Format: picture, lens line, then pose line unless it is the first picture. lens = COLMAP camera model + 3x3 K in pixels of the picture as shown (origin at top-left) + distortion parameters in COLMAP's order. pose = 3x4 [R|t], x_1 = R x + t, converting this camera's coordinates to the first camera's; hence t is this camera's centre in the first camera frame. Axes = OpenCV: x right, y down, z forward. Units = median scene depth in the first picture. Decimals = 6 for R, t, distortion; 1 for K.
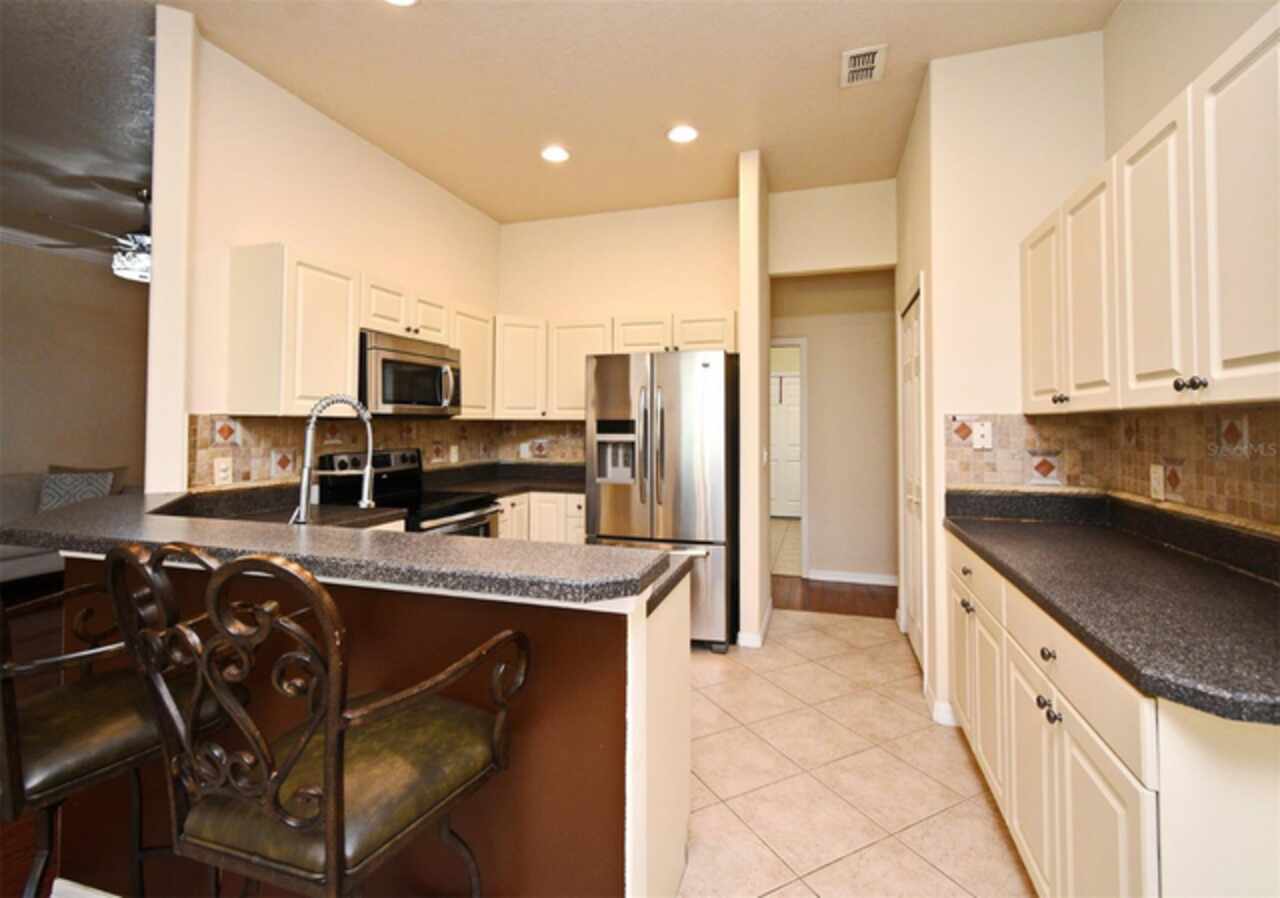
lens RADIAL K [[593.5, 0, 647.1], [0, 593.5, 410.8], [0, 0, 1]] dist [-0.002001, -0.001204]
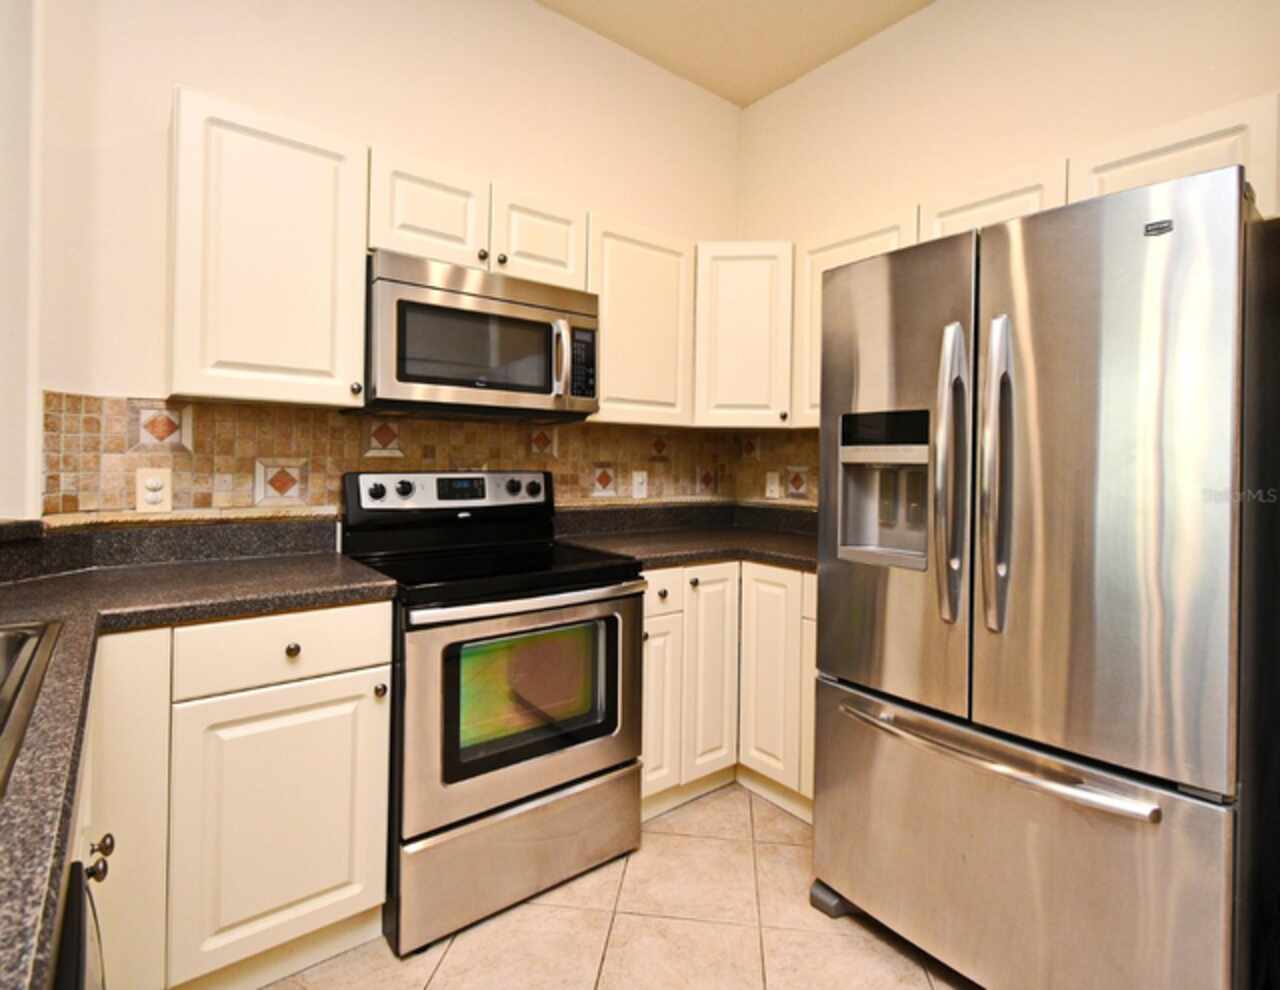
lens RADIAL K [[653.4, 0, 640.8], [0, 653.4, 461.2], [0, 0, 1]] dist [0.011827, -0.000028]
pose [[0.821623, 0.014359, -0.569850, 0.069930], [-0.003128, 0.999781, 0.020682, 0.040319], [0.570022, -0.015210, 0.821488, 0.527931]]
